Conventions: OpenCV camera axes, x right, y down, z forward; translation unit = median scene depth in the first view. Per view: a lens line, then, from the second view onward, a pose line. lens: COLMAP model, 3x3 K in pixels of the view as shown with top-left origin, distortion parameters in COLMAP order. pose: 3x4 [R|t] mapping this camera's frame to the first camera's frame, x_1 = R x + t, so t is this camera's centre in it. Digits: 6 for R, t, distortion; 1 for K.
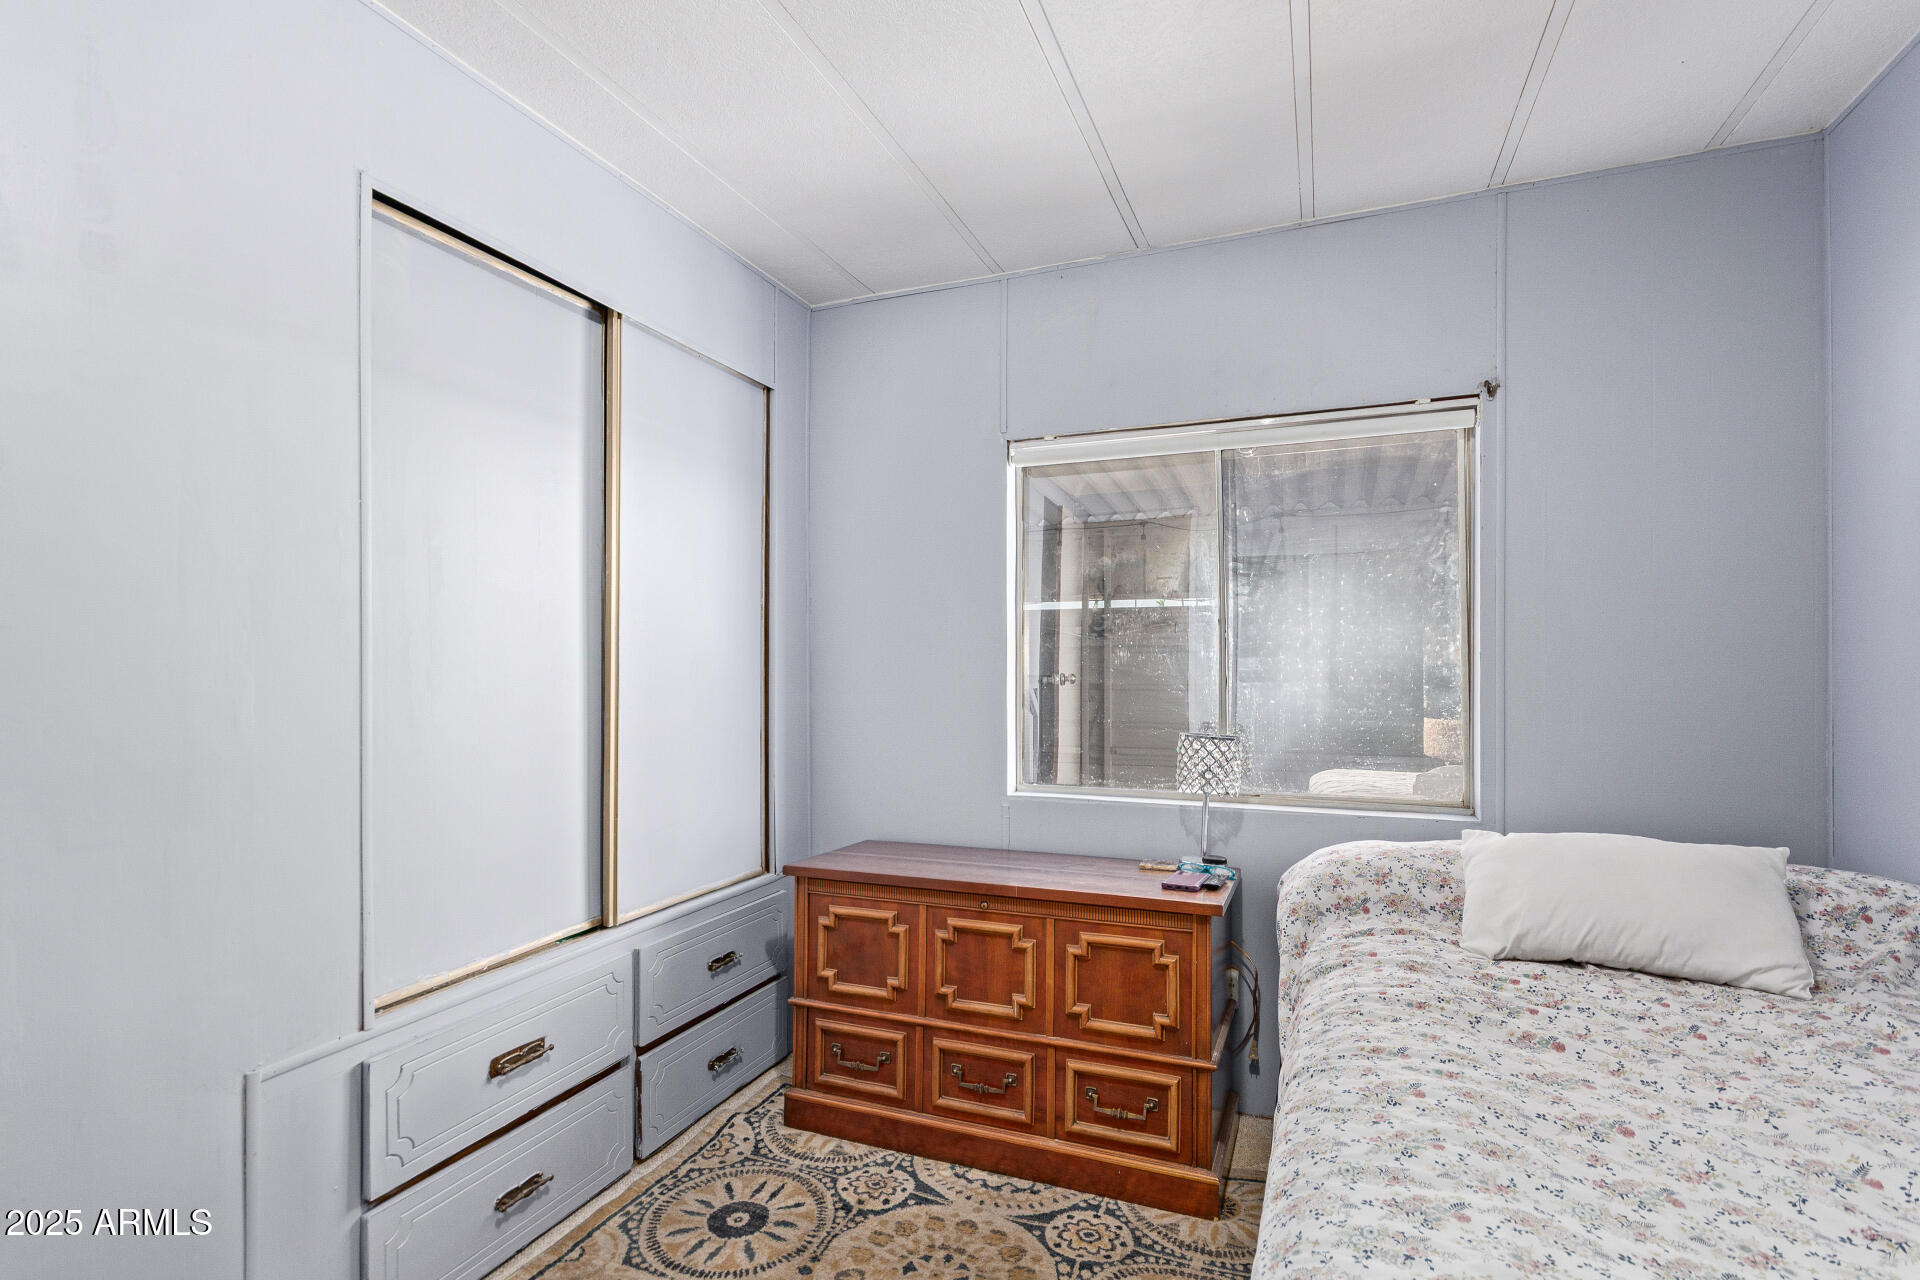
lens RADIAL K [[893.3, 0, 968.0], [0, 893.3, 664.6], [0, 0, 1]] dist [0.003240, 0.001115]
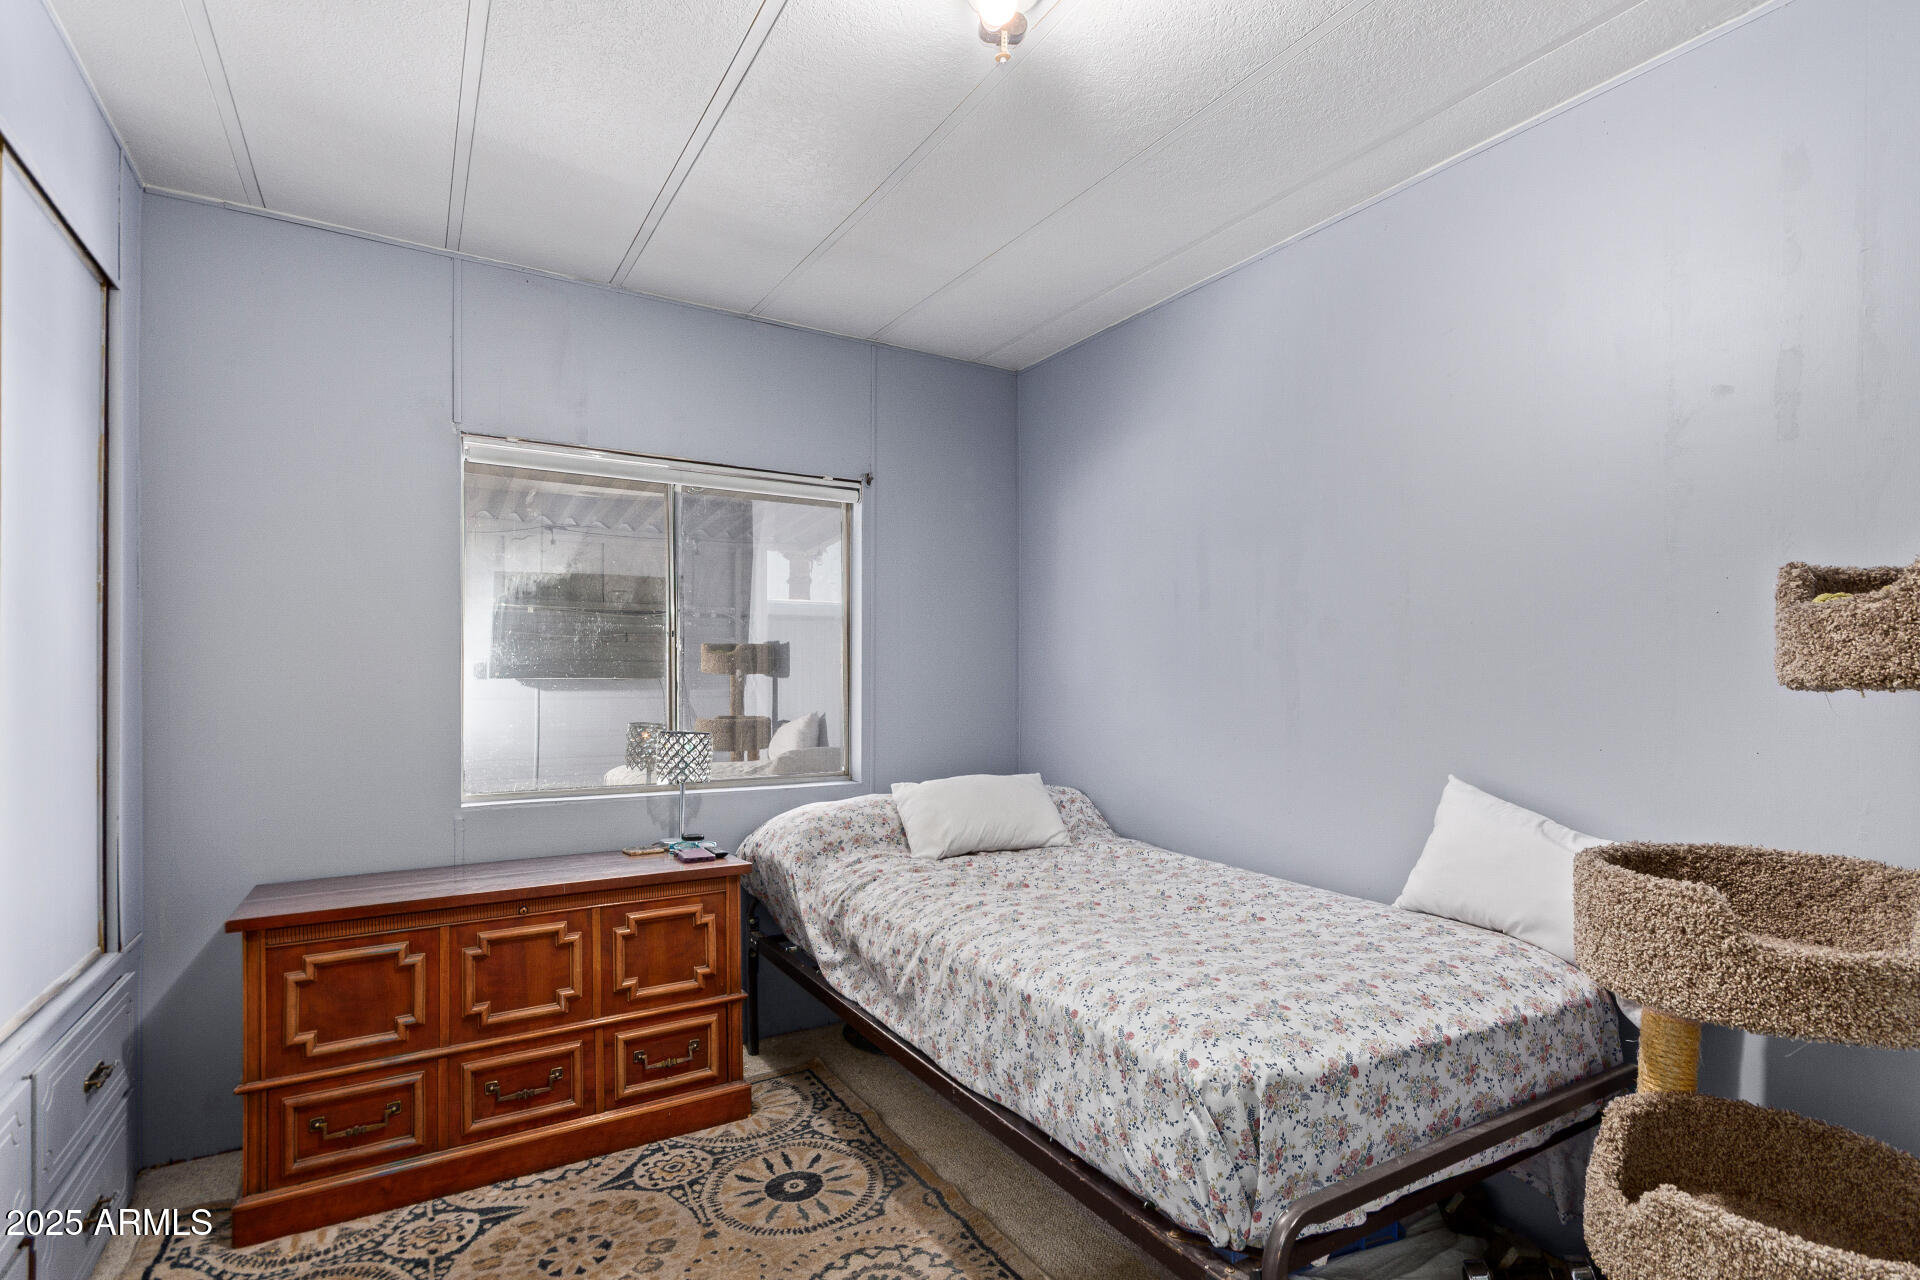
lens RADIAL K [[893.3, 0, 968.0], [0, 893.3, 664.6], [0, 0, 1]] dist [0.003240, 0.001115]
pose [[0.608165, 0.012506, 0.793712, -0.498123], [-0.007483, 0.999922, -0.010021, 0.001529], [-0.793775, 0.000155, 0.608211, 0.001347]]
